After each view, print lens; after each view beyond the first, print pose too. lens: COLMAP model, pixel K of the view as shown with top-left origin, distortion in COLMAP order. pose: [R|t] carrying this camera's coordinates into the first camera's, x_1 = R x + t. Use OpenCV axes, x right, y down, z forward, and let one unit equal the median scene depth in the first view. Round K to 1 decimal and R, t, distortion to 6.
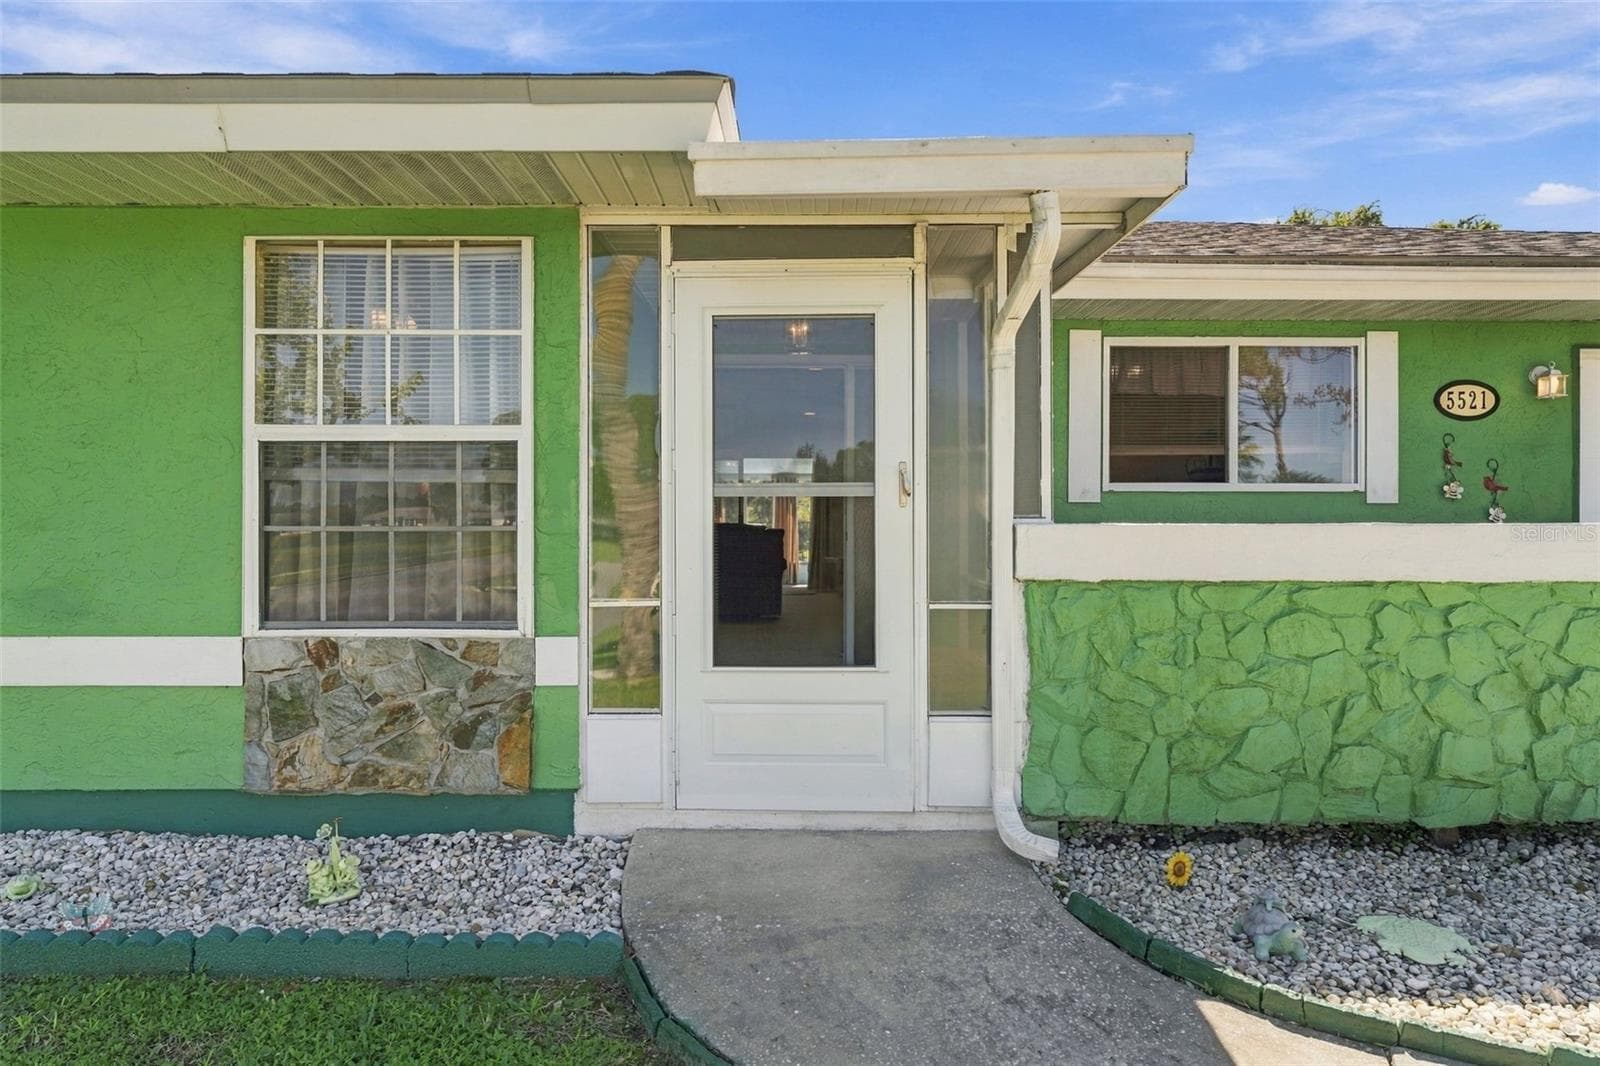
lens RADIAL K [[933.9, 0, 800.0], [0, 933.9, 533.0], [0, 0, 1]] dist [-0.040708, 0.002404]
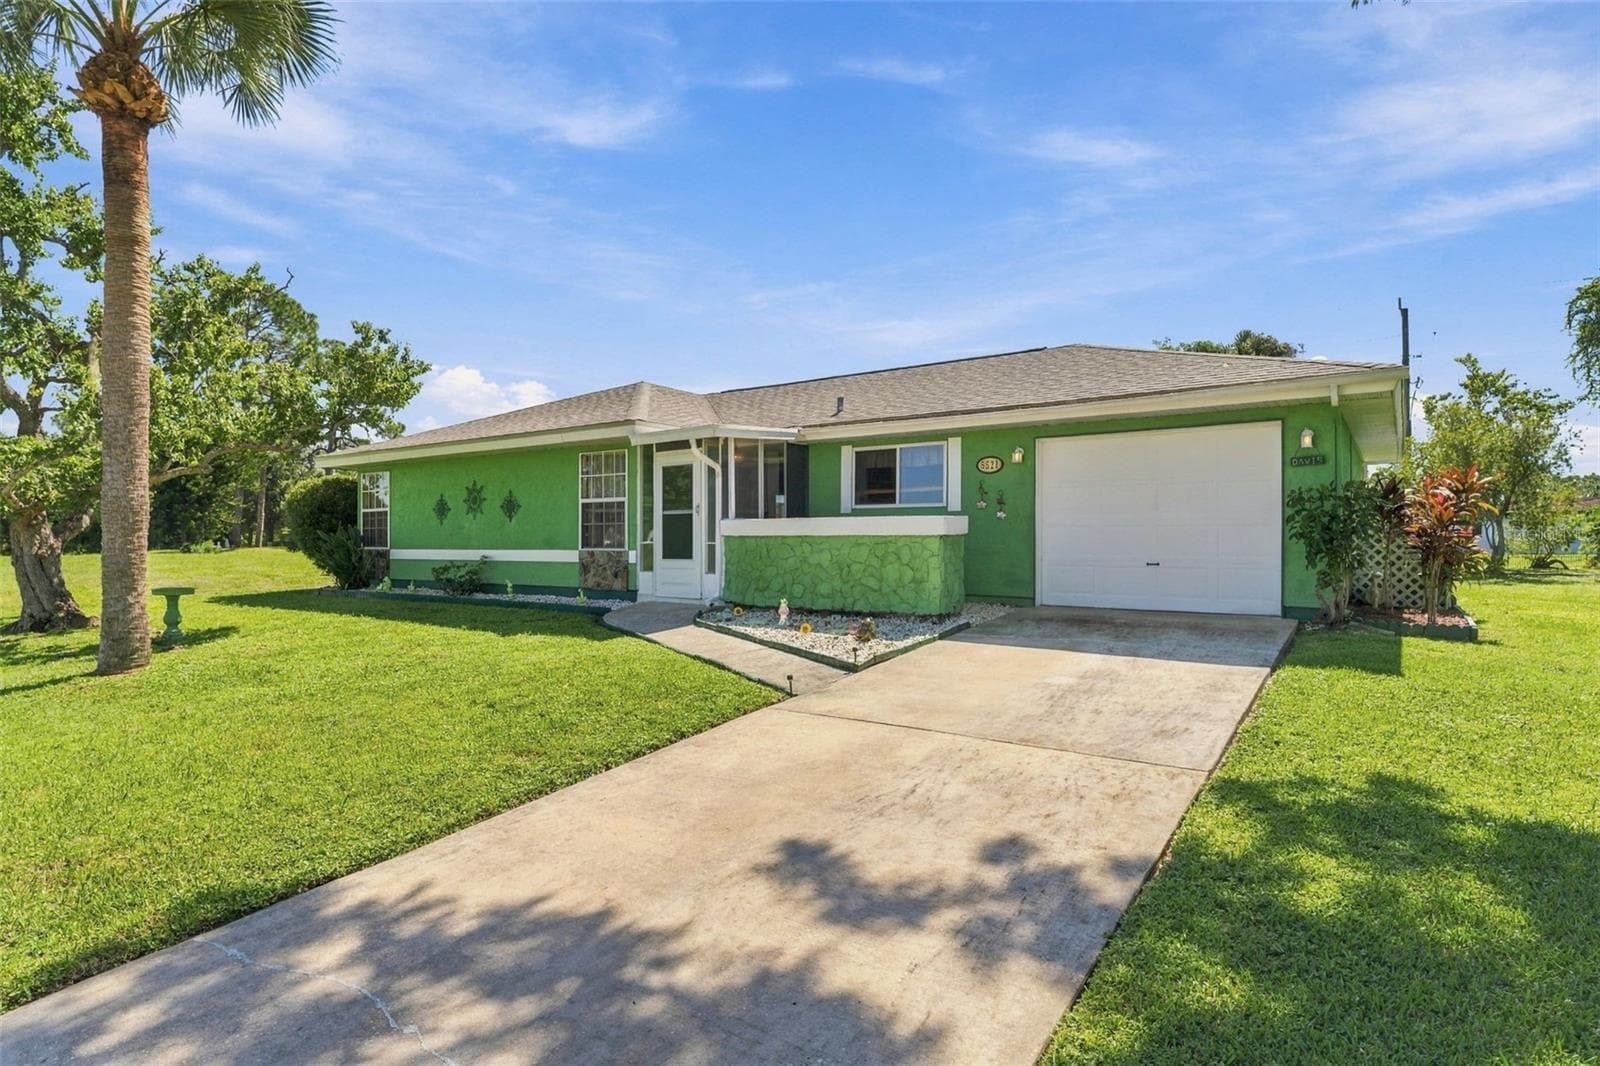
lens RADIAL K [[933.9, 0, 800.0], [0, 933.9, 533.0], [0, 0, 1]] dist [-0.040708, 0.002404]
pose [[0.804773, -0.005722, -0.593556, 2.629951], [-0.004721, 0.999860, -0.016040, 0.097194], [0.593564, 0.015711, 0.804633, -1.741636]]
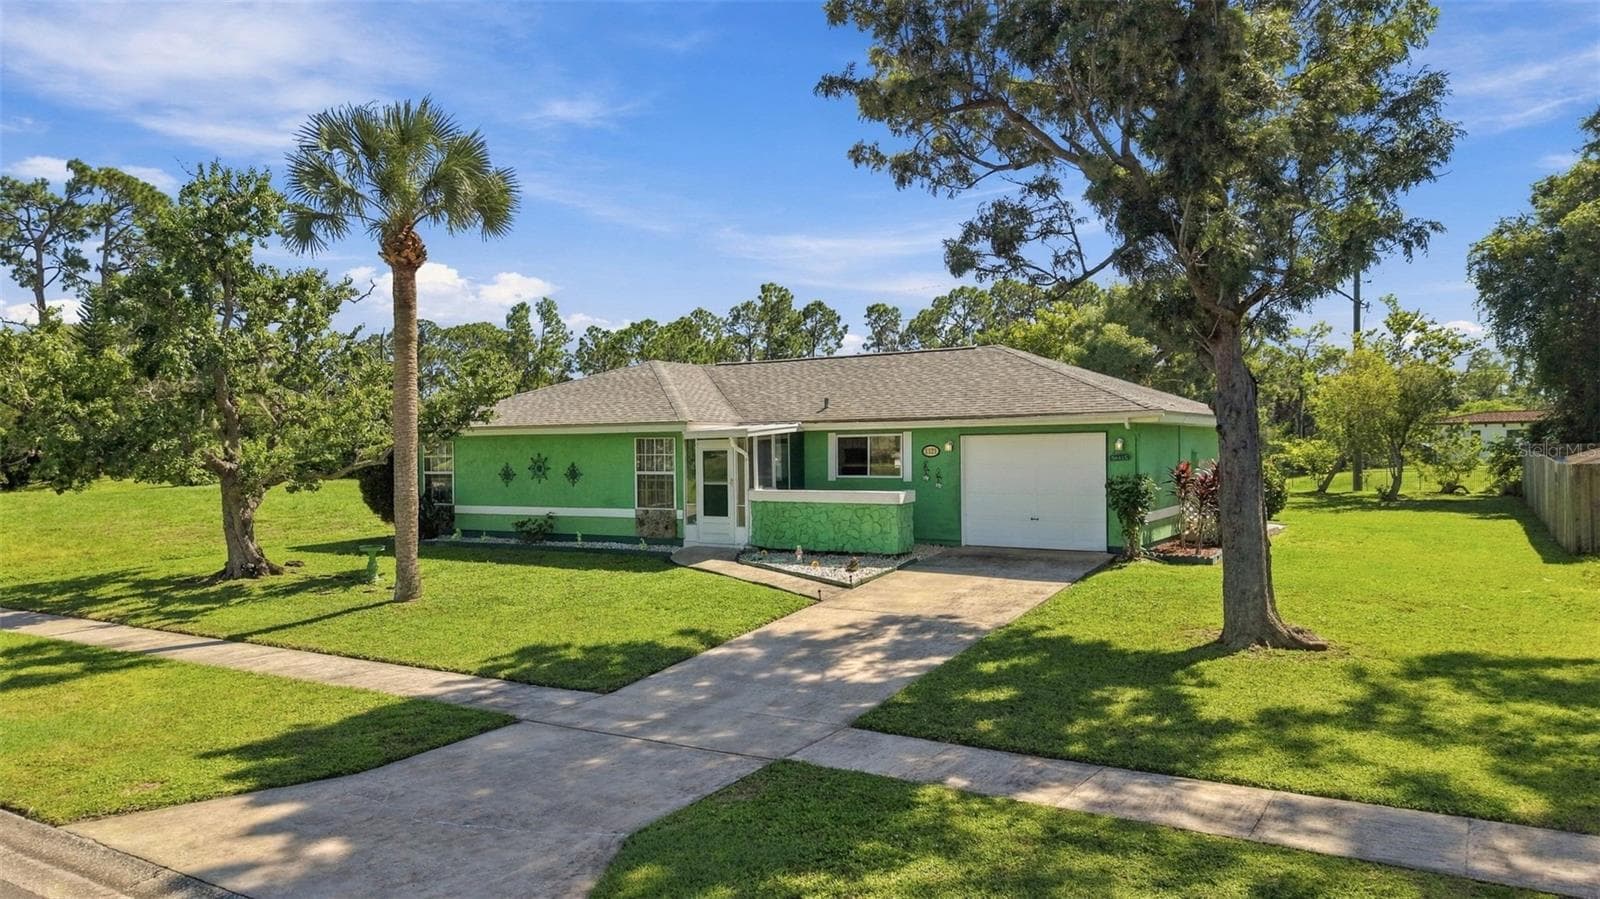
lens RADIAL K [[1212.1, 0, 800.0], [0, 1212.1, 449.5], [0, 0, 1]] dist [0.003631, -0.003821]
pose [[0.841164, -0.008508, -0.540714, 4.176579], [0.009731, 0.999952, -0.000594, -0.231985], [0.540693, -0.004762, 0.841207, -4.601797]]
